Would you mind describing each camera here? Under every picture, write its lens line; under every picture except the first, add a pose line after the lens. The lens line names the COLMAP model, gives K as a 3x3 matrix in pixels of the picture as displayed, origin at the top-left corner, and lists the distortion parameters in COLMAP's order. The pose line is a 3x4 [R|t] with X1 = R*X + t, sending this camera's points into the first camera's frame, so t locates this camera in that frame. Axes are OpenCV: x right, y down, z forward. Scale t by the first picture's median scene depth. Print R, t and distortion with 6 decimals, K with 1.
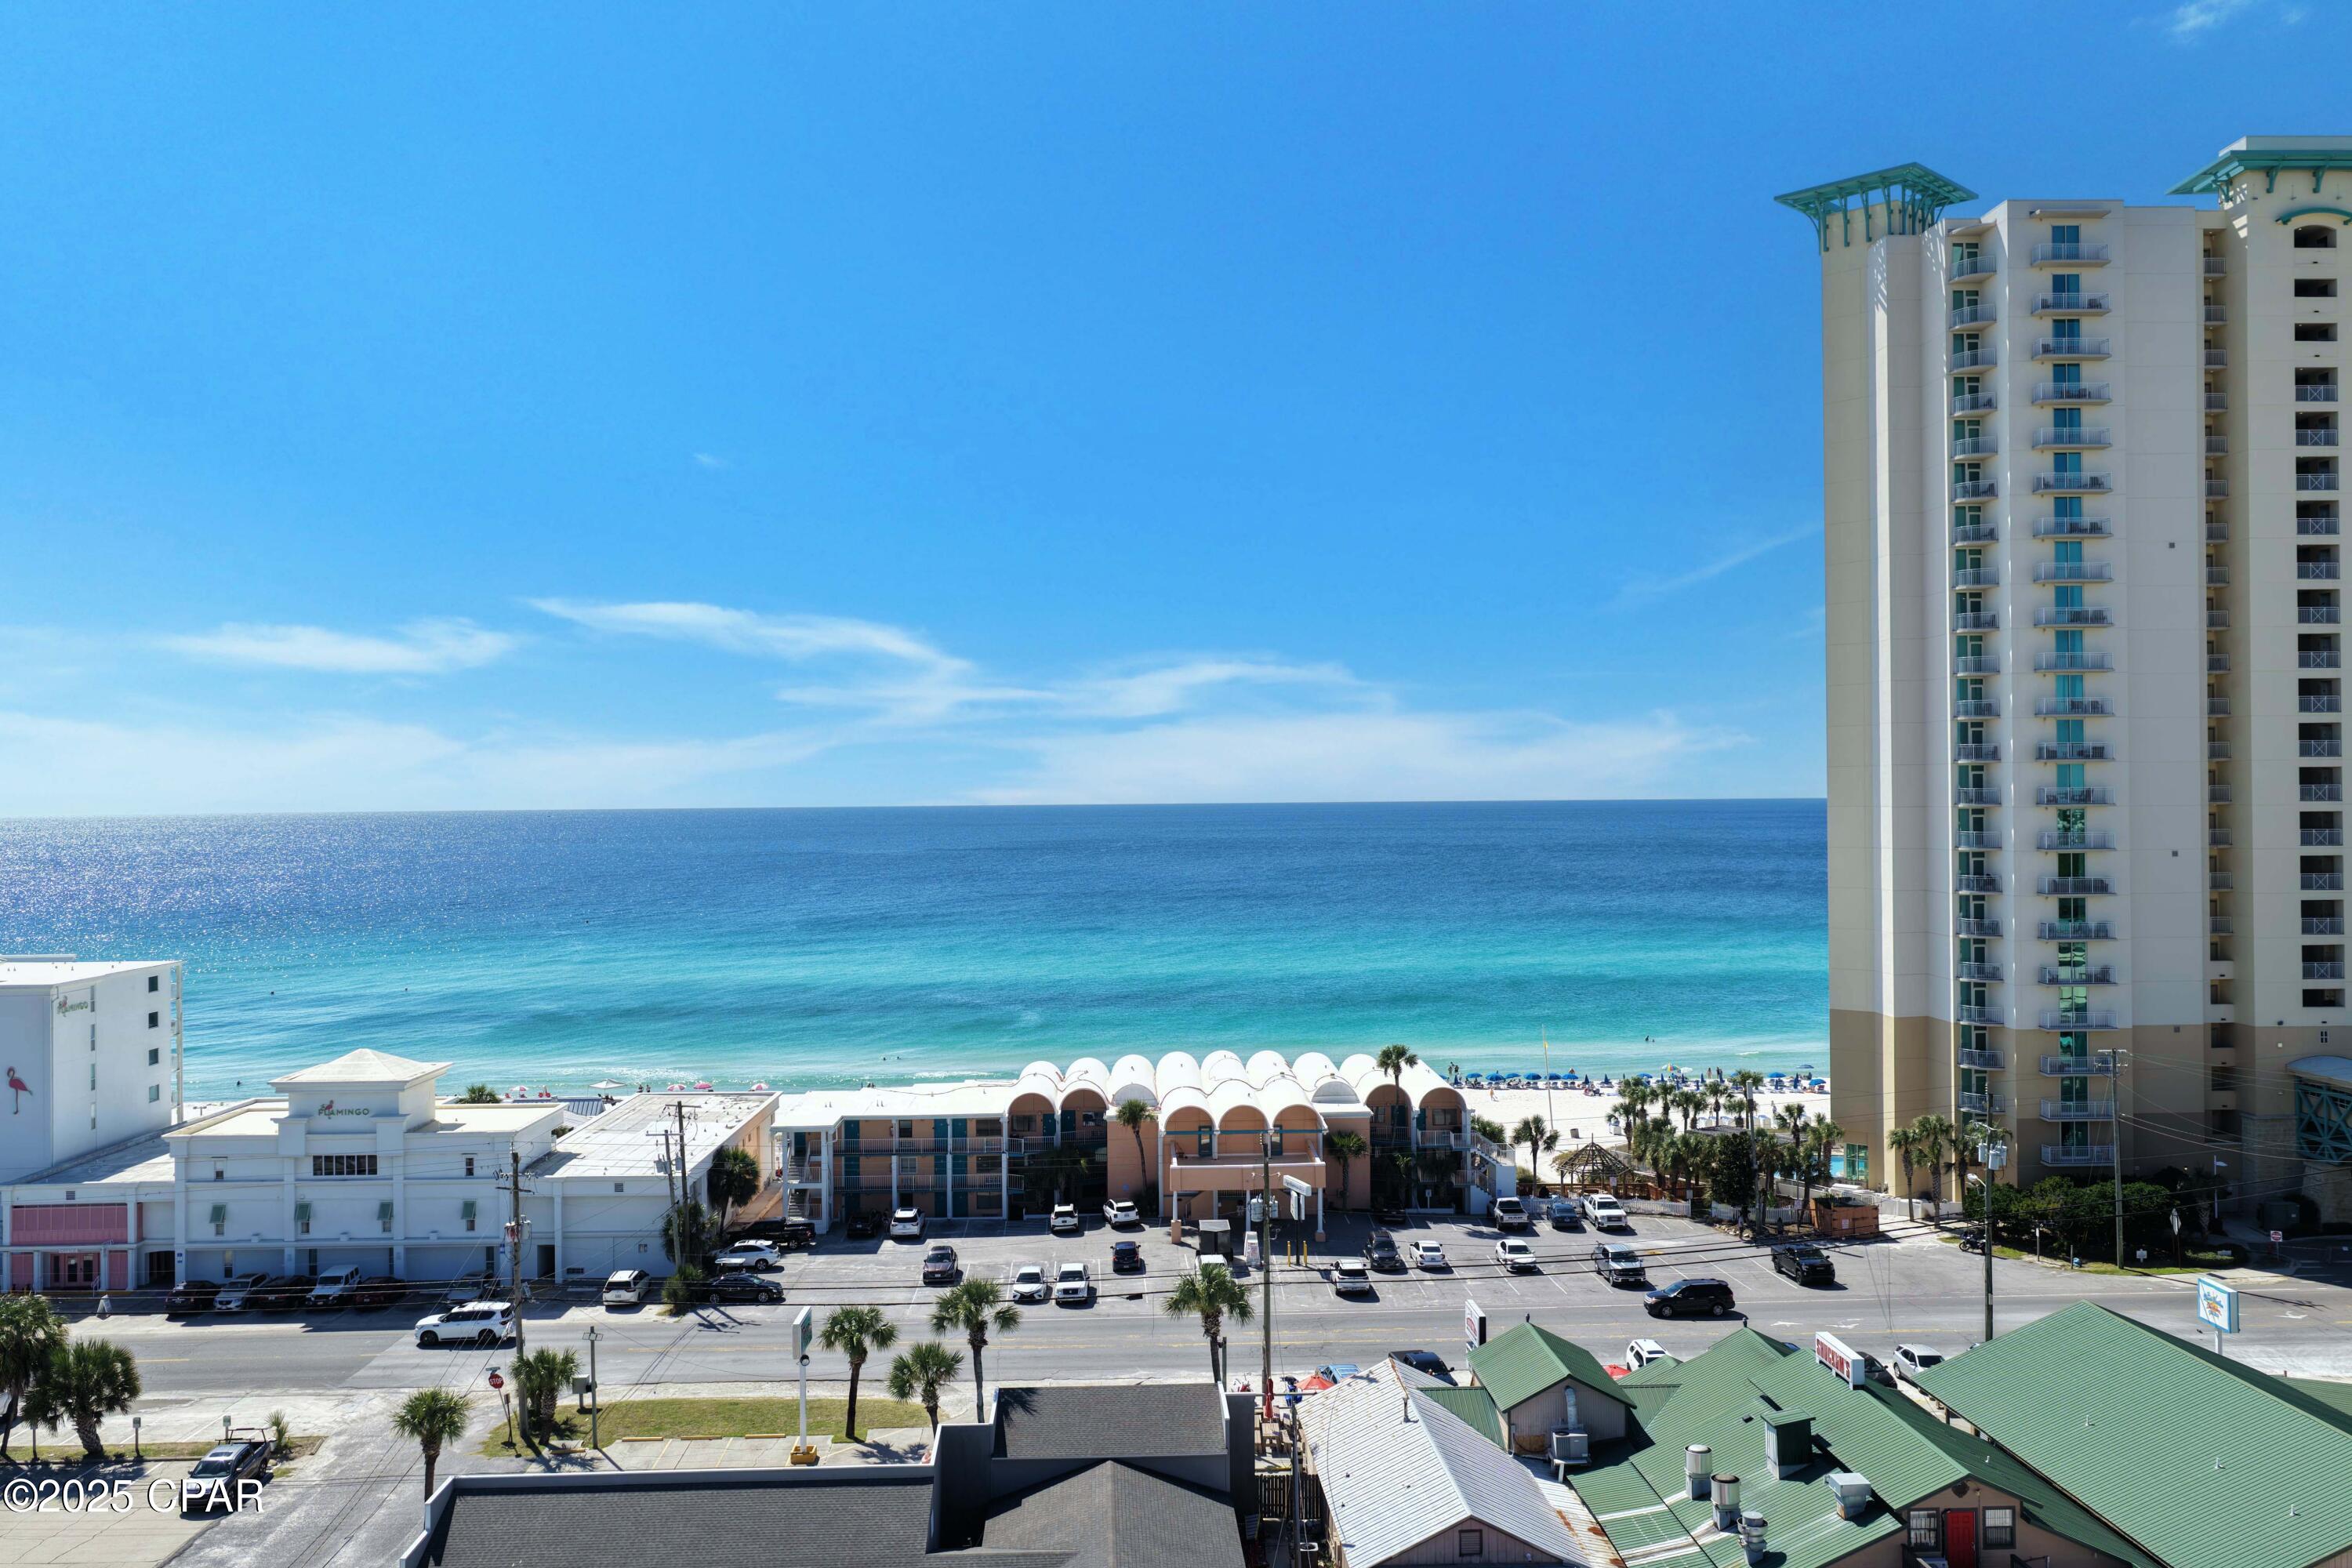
lens RADIAL K [[1963.2, 0, 1170.0], [0, 1963.2, 778.5], [0, 0, 1]] dist [-0.012453, 0.040148]
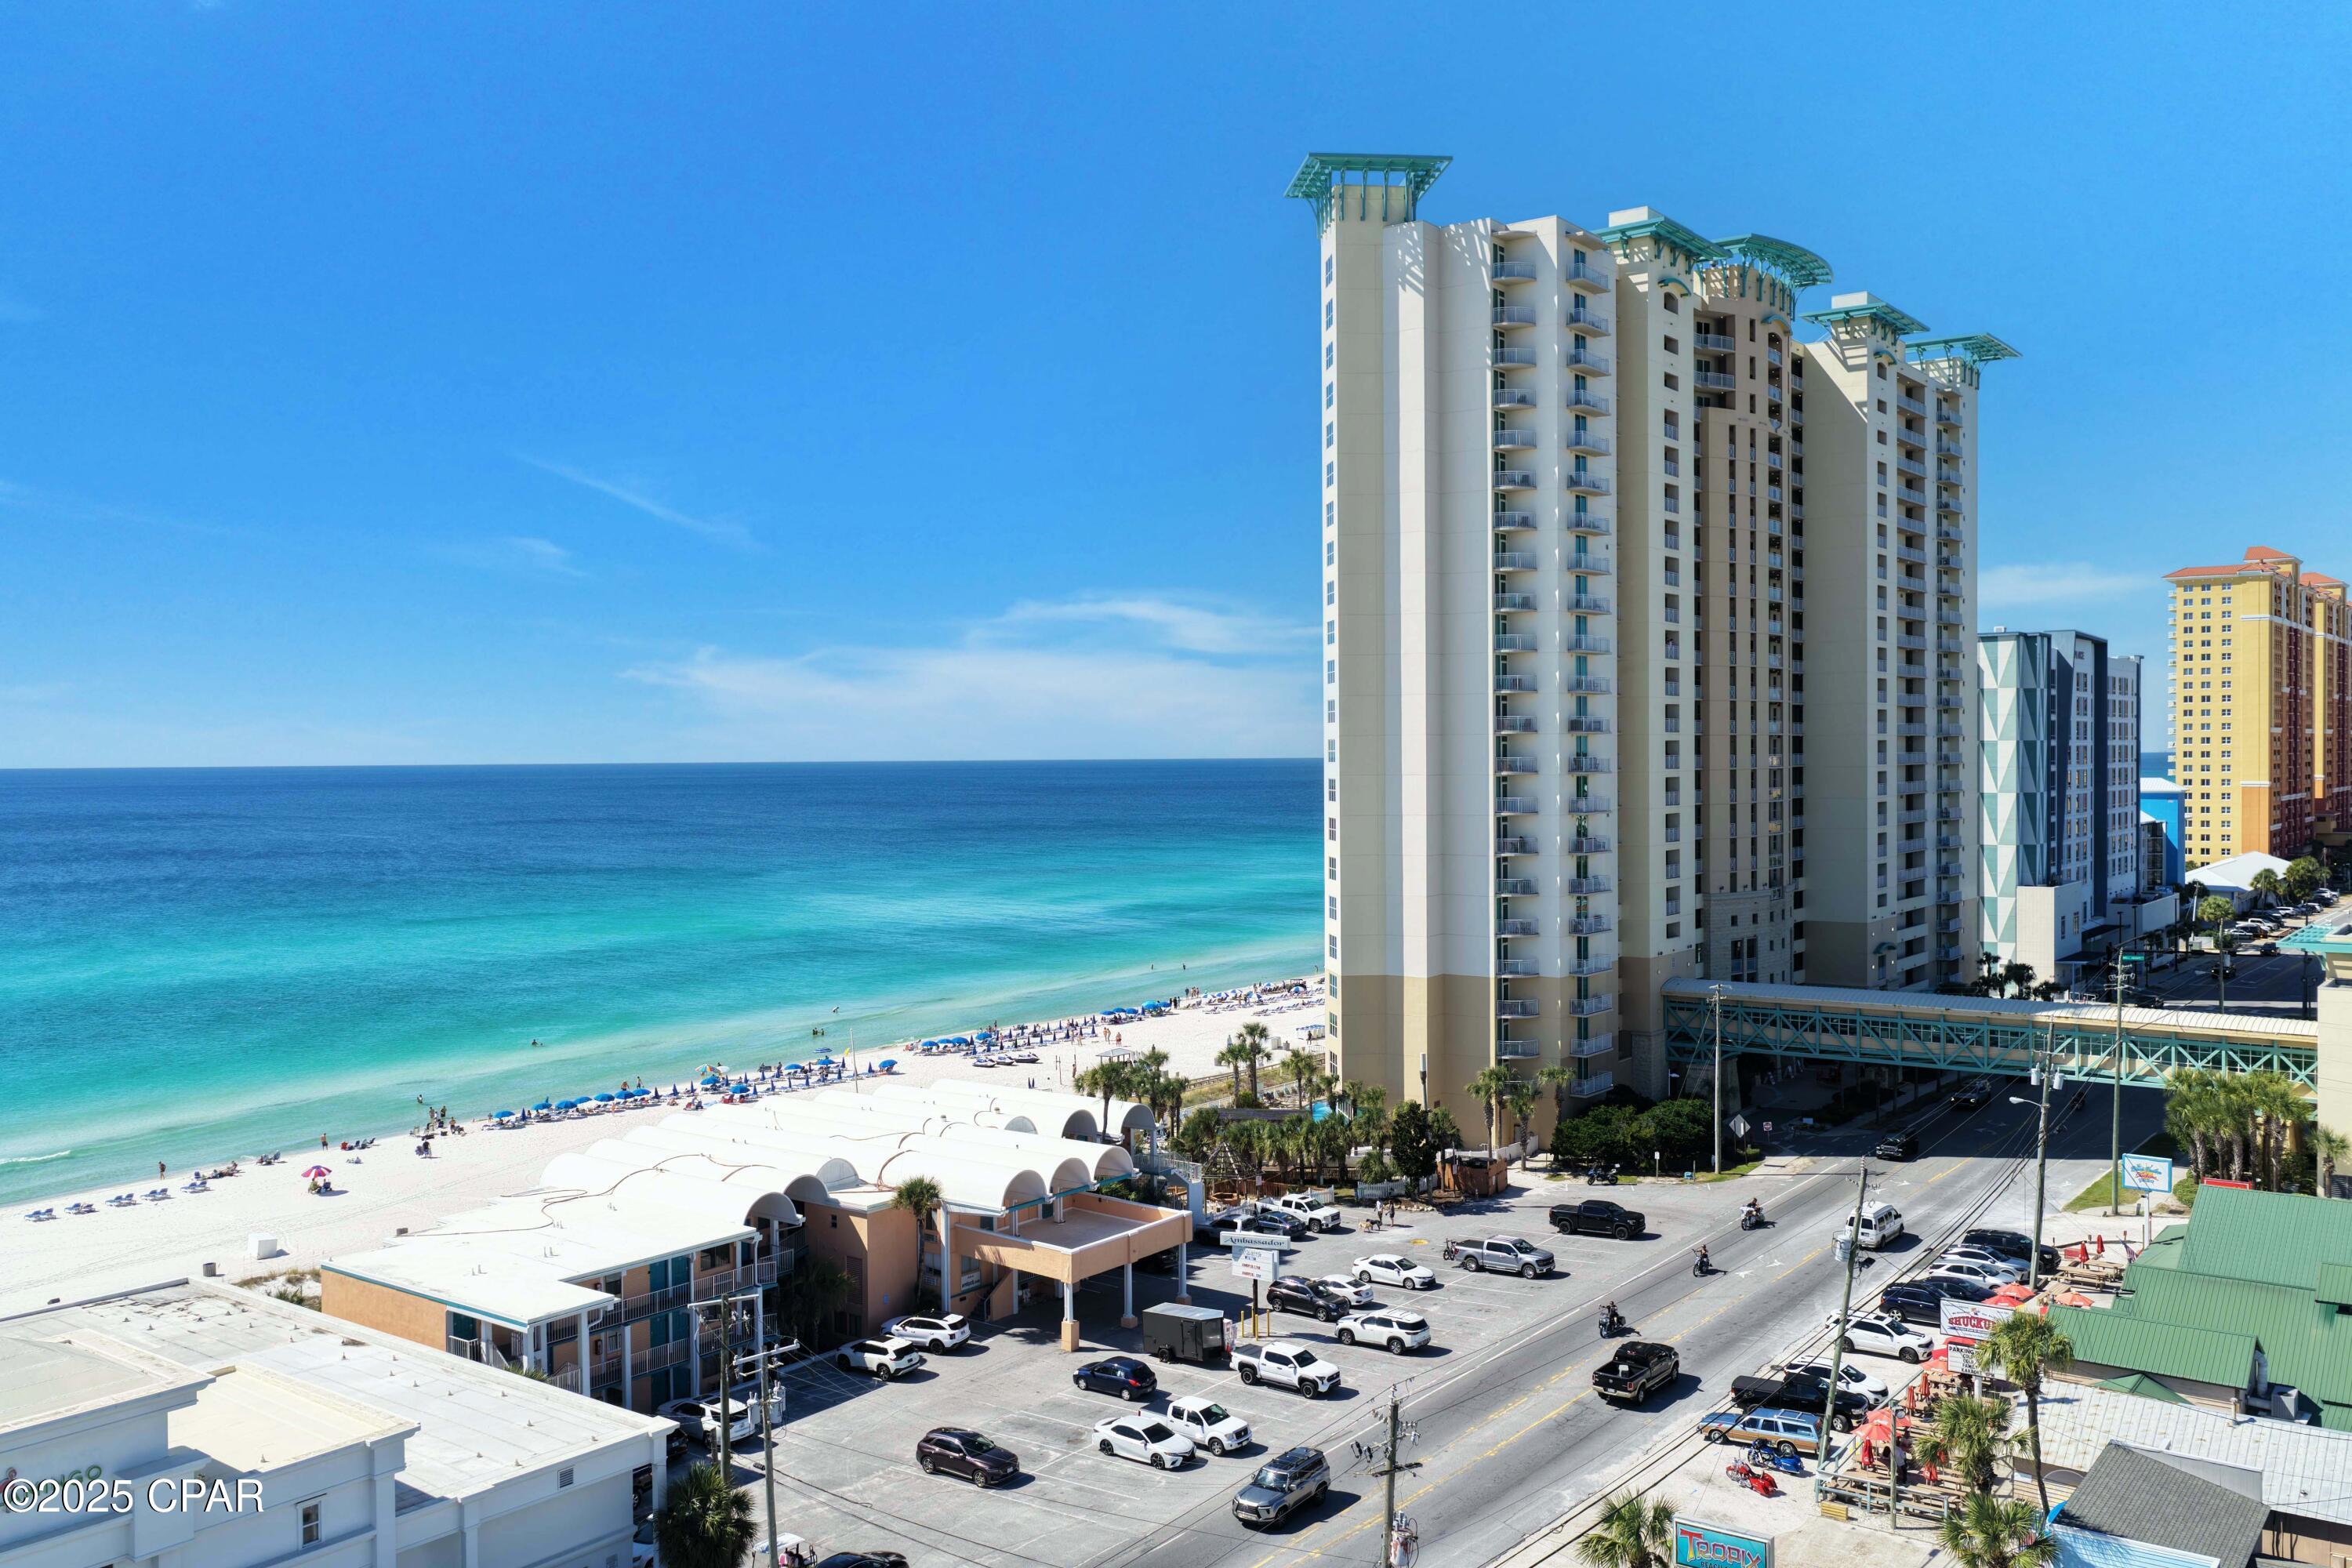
lens RADIAL K [[1963.2, 0, 1175.2], [0, 1963.2, 787.5], [0, 0, 1]] dist [-0.012453, 0.040148]
pose [[0.619713, -0.009710, 0.784768, -0.553274], [-0.004976, 0.999855, 0.016301, 0.004768], [-0.784813, -0.014008, 0.619575, 0.484467]]
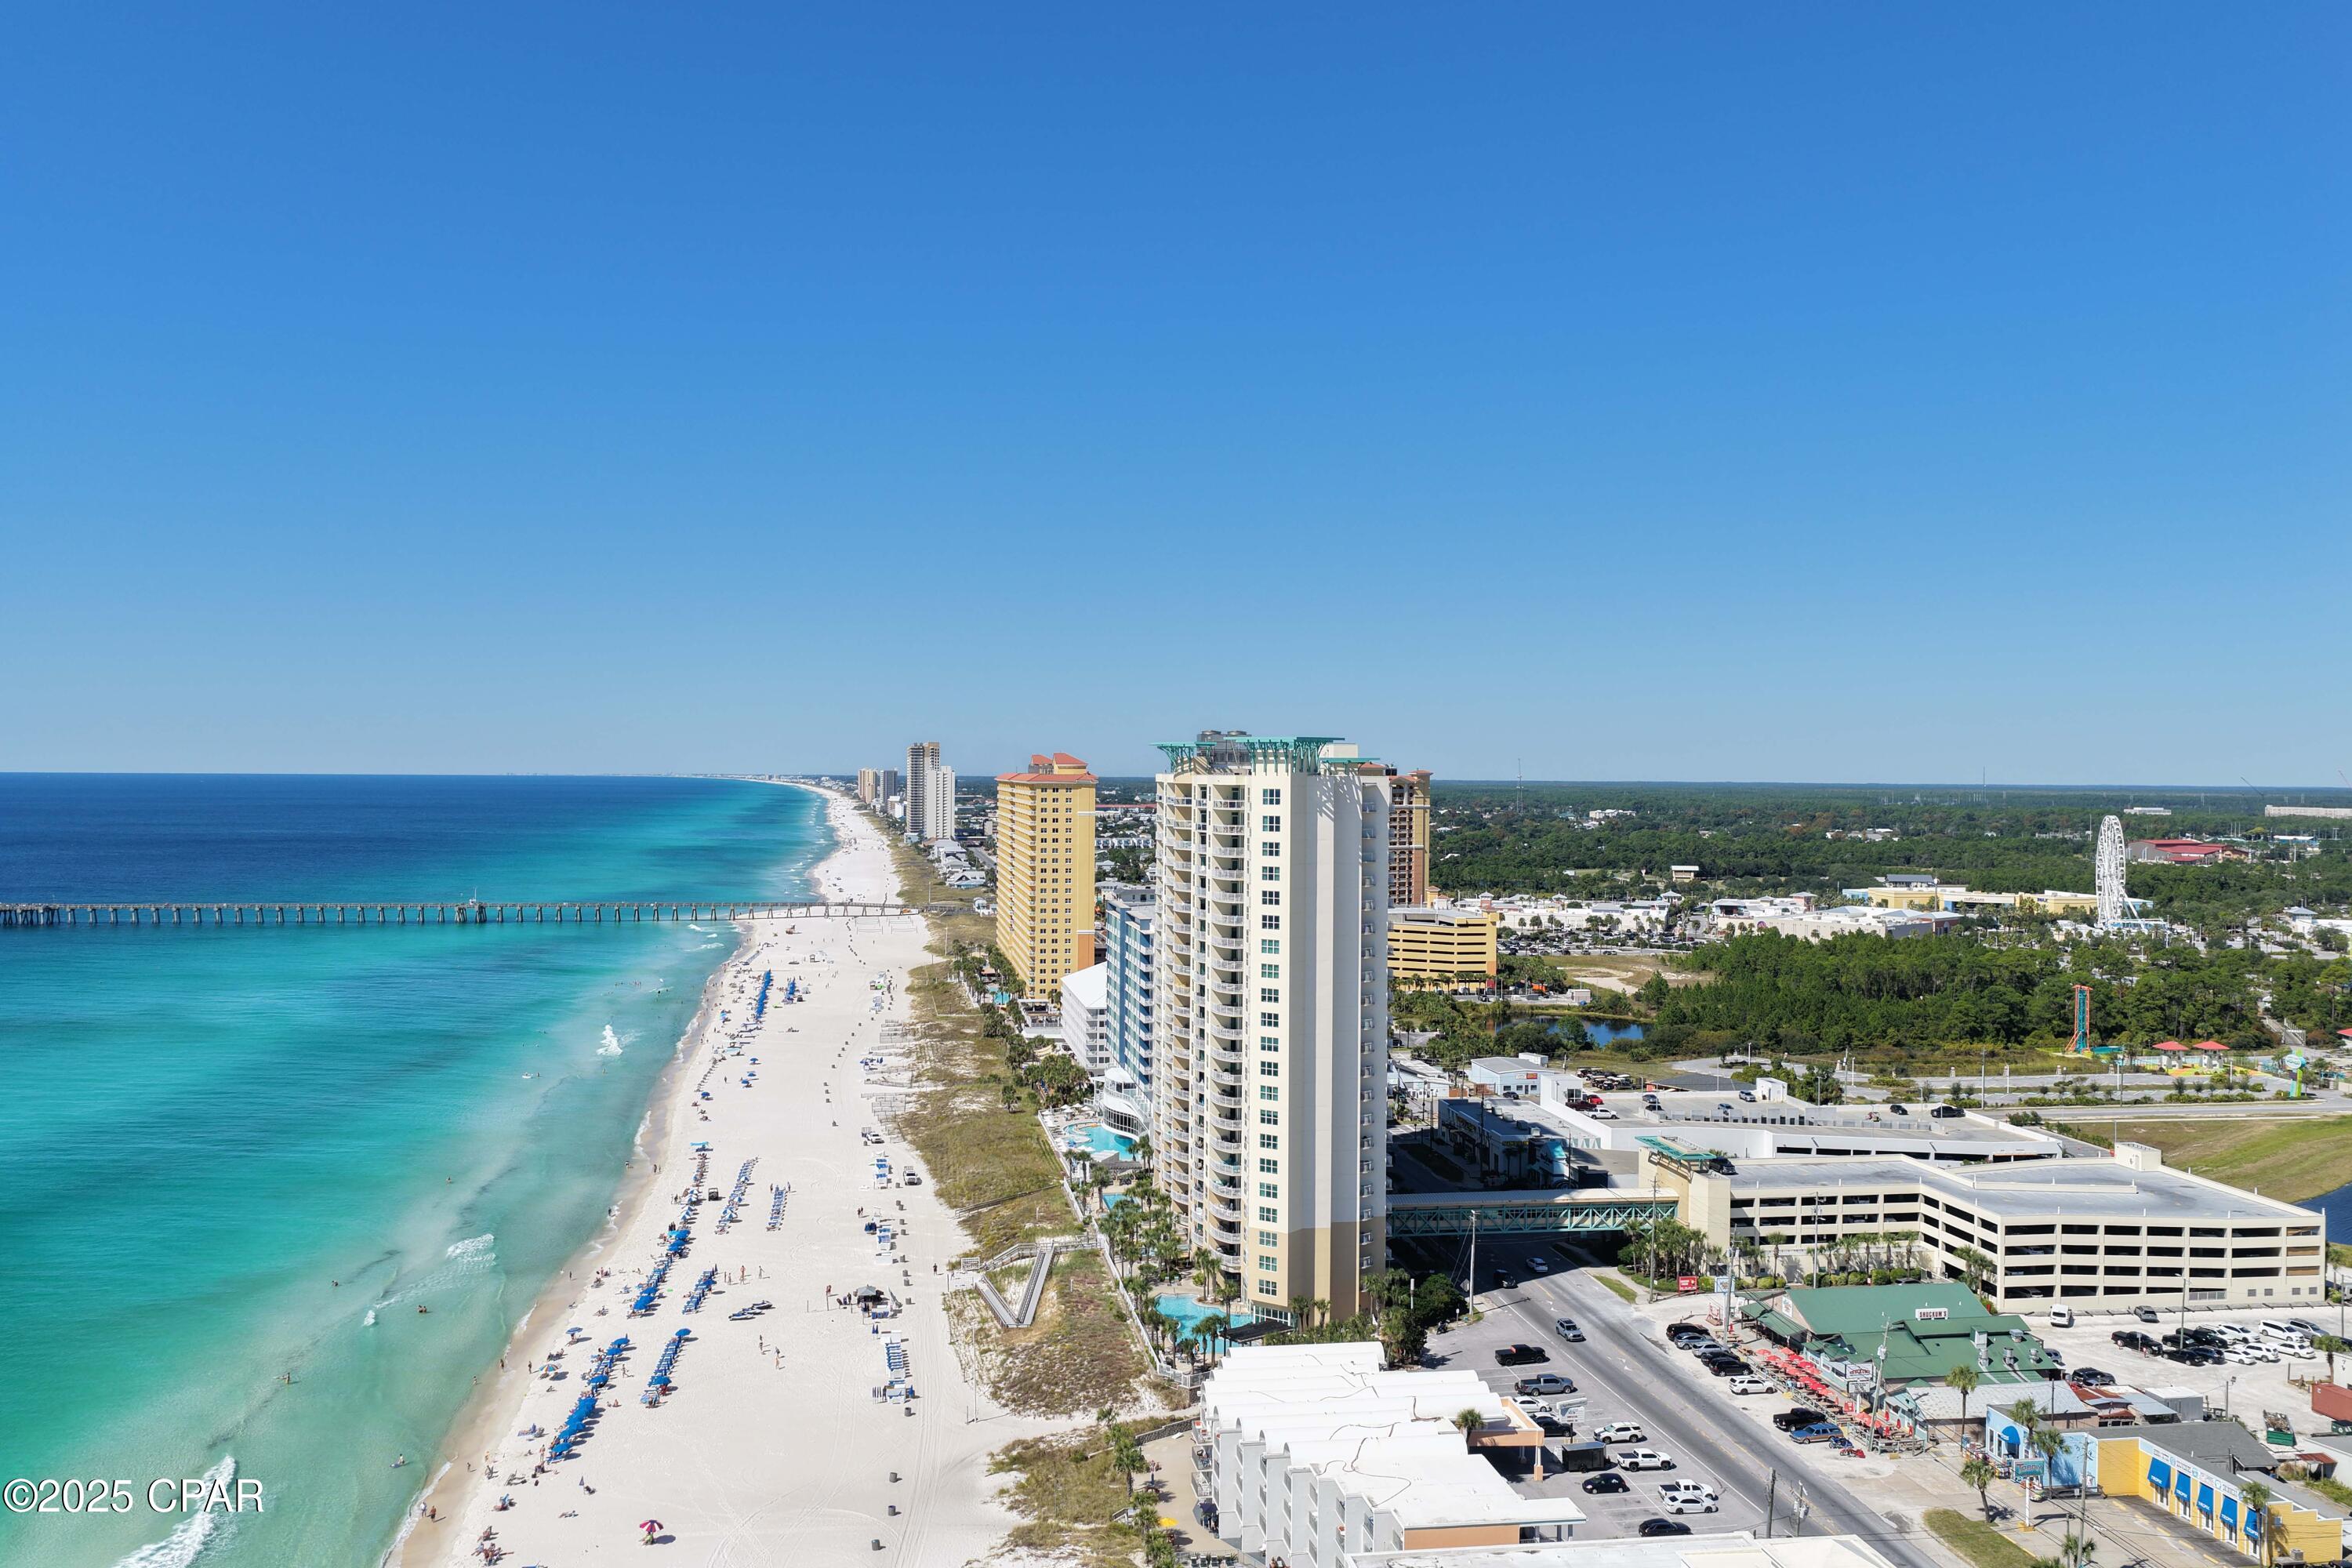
lens RADIAL K [[1963.2, 0, 1171.8], [0, 1963.2, 779.9], [0, 0, 1]] dist [-0.012453, 0.040148]
pose [[-0.123731, 0.004152, 0.992307, -1.416727], [-0.014039, 0.999884, -0.005934, -0.278861], [-0.992216, -0.014665, -0.123659, 1.442493]]
